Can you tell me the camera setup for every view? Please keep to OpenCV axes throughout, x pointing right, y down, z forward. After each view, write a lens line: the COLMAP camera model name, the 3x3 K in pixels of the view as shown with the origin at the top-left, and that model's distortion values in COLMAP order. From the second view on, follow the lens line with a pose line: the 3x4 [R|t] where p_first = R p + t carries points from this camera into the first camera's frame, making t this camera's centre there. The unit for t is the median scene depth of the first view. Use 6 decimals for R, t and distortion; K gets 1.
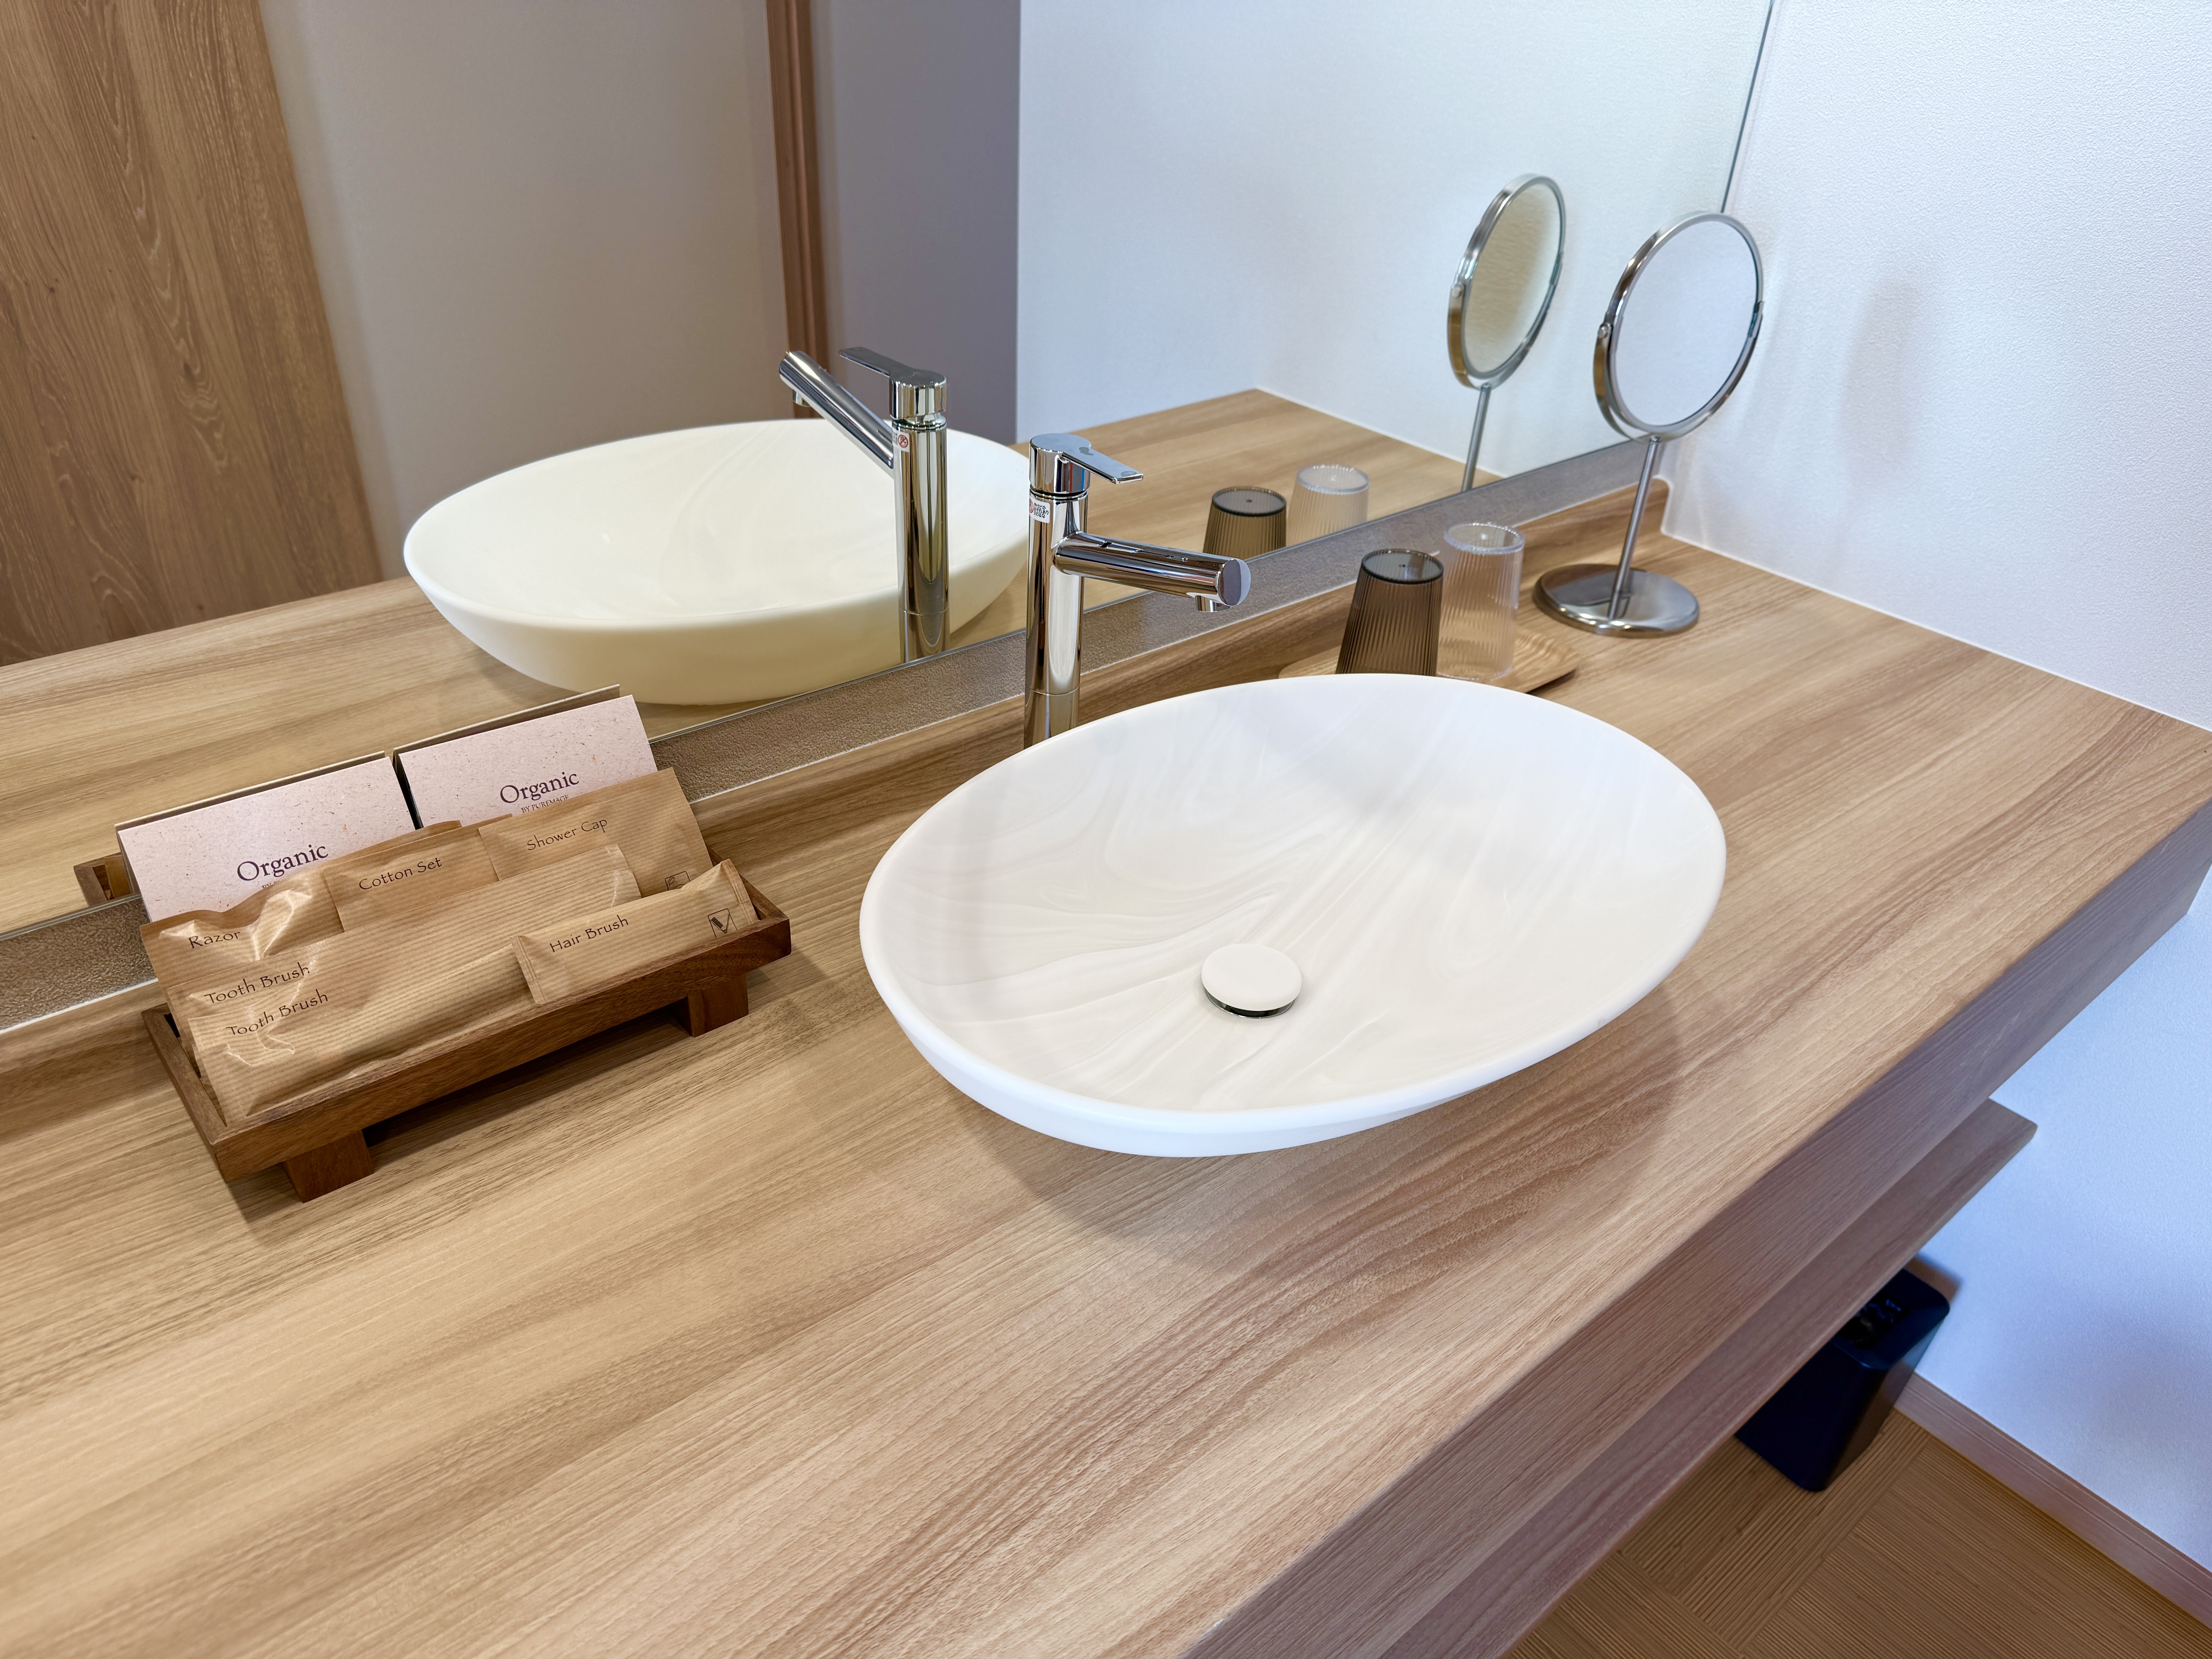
lens RADIAL K [[1581.1, 0, 1095.9], [0, 1581.1, 808.0], [0, 0, 1]] dist [0.012599, -0.026144]
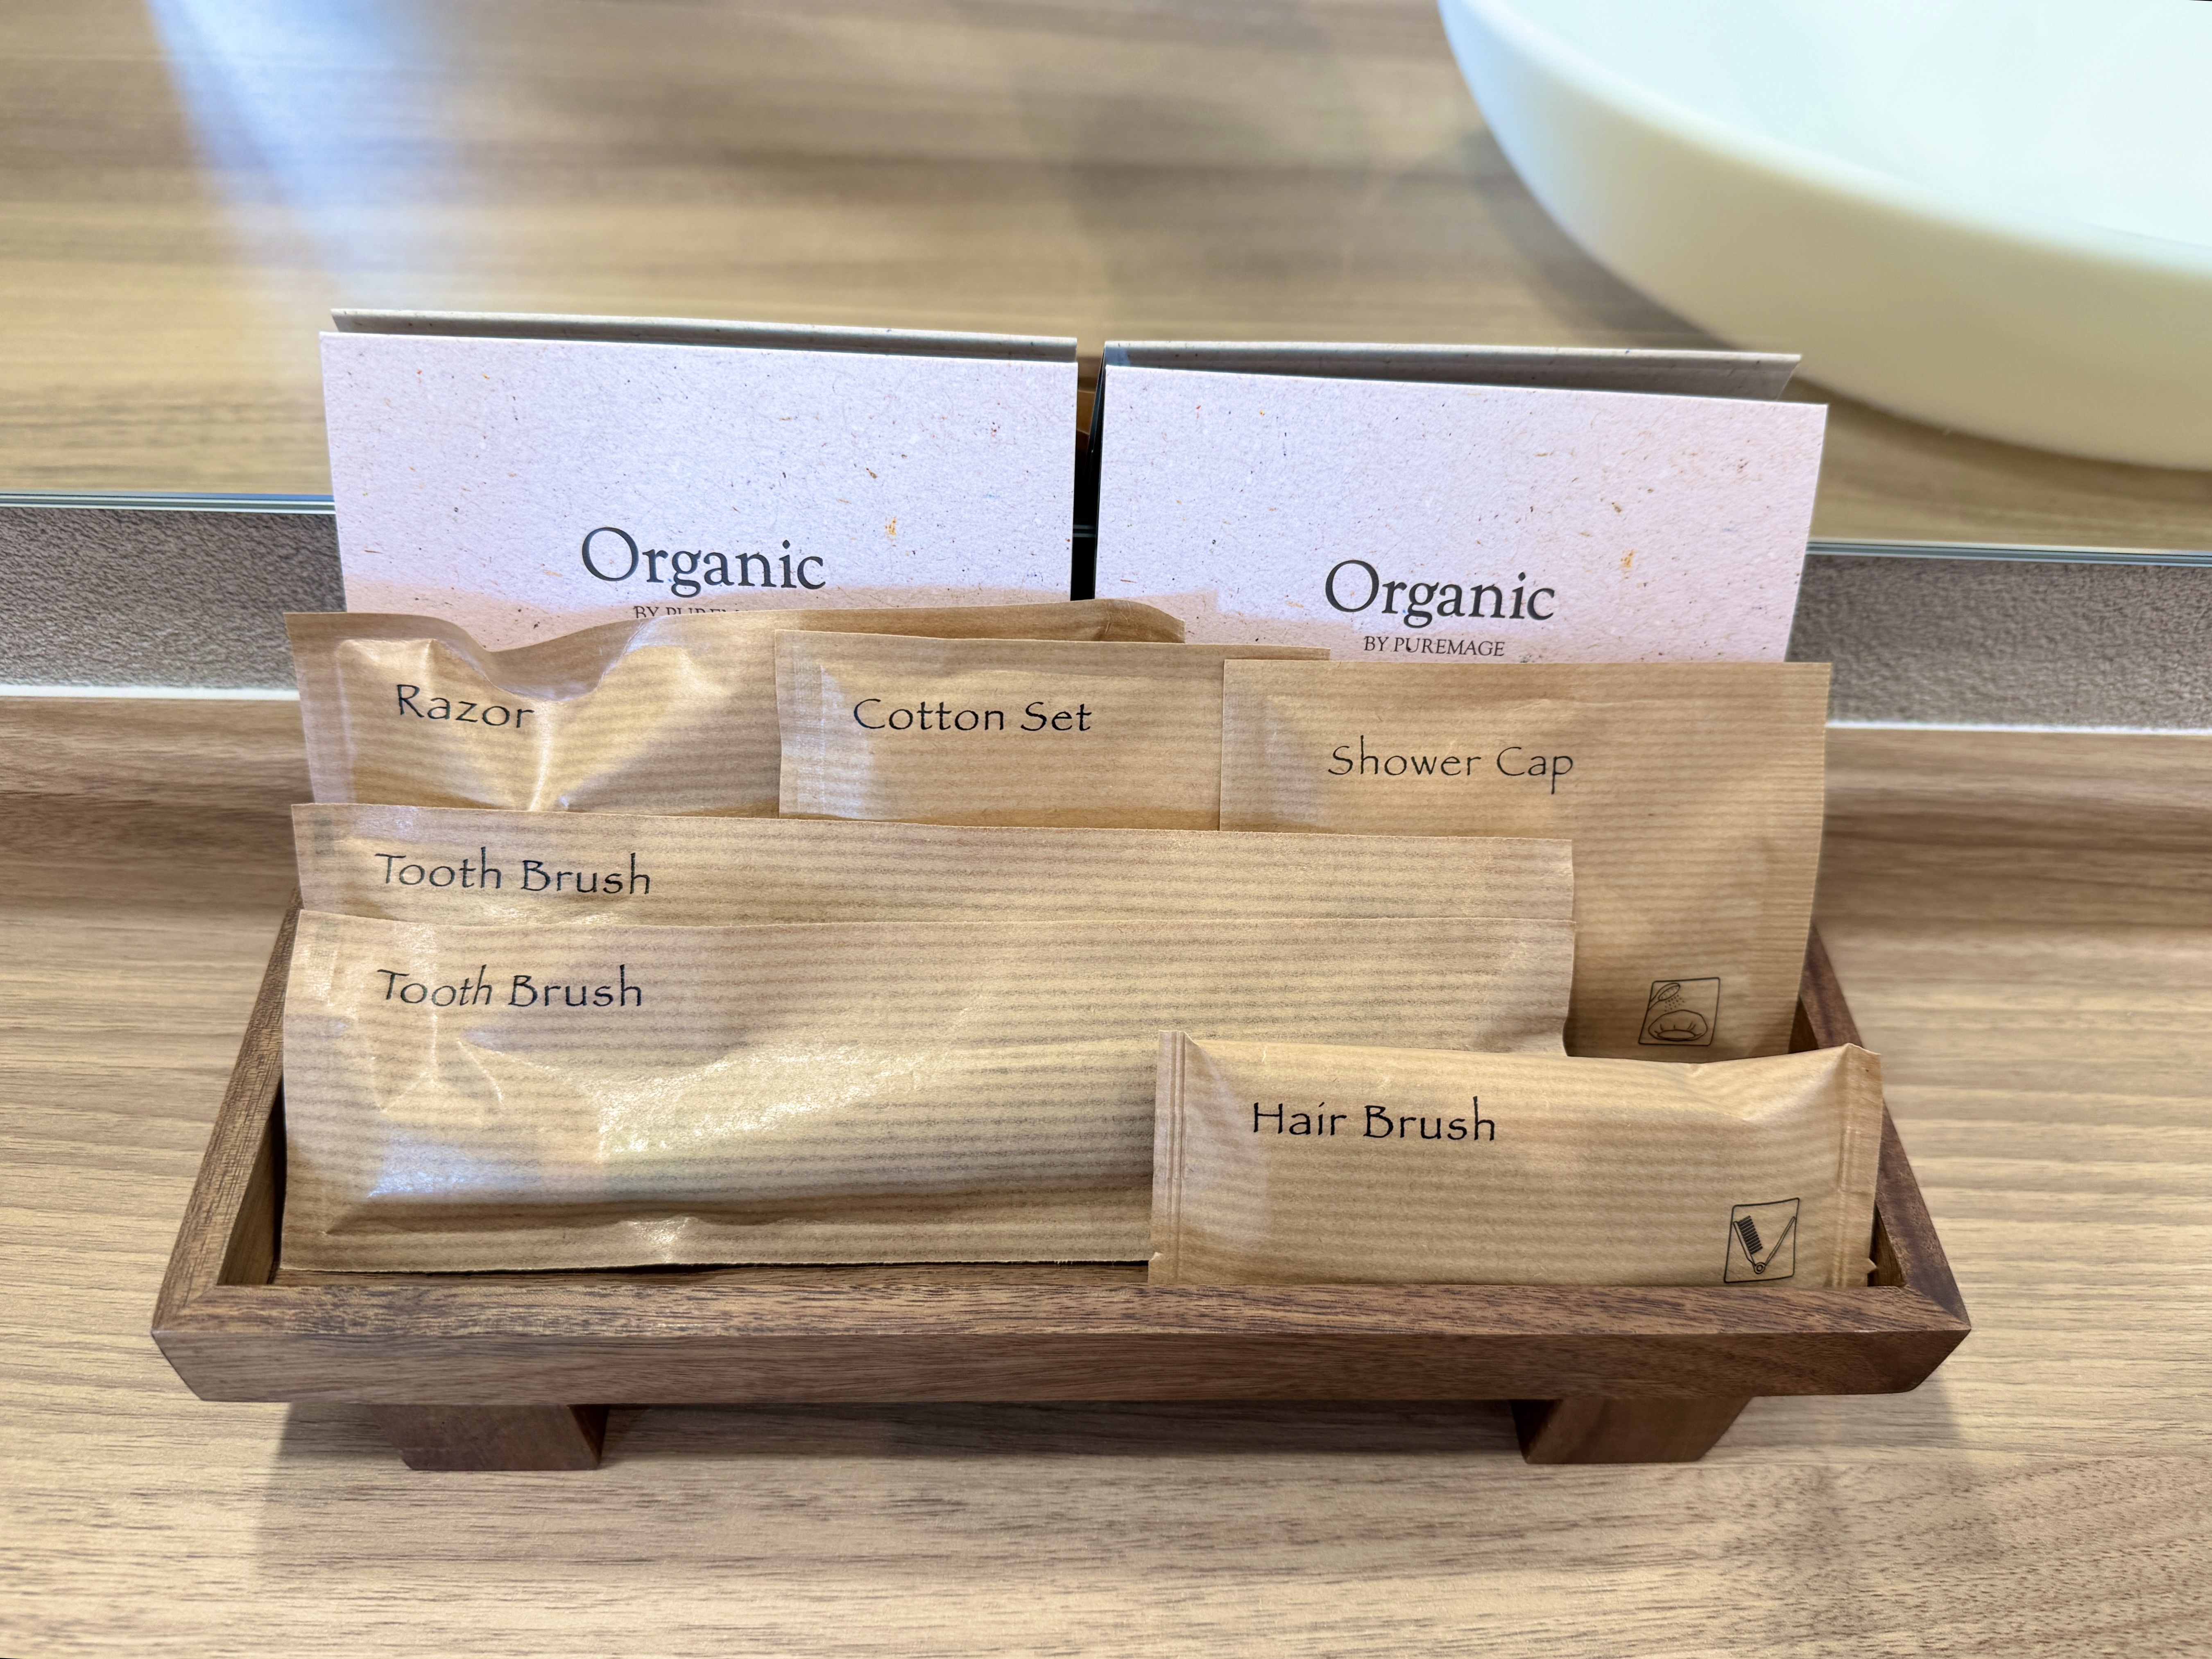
lens RADIAL K [[1581.2, 0, 1129.0], [0, 1581.2, 819.9], [0, 0, 1]] dist [0.012599, -0.026144]
pose [[0.787444, 0.472231, -0.396144, -0.251148], [-0.345373, 0.870354, 0.350999, -0.066590], [0.510538, -0.139575, 0.848451, 0.684120]]
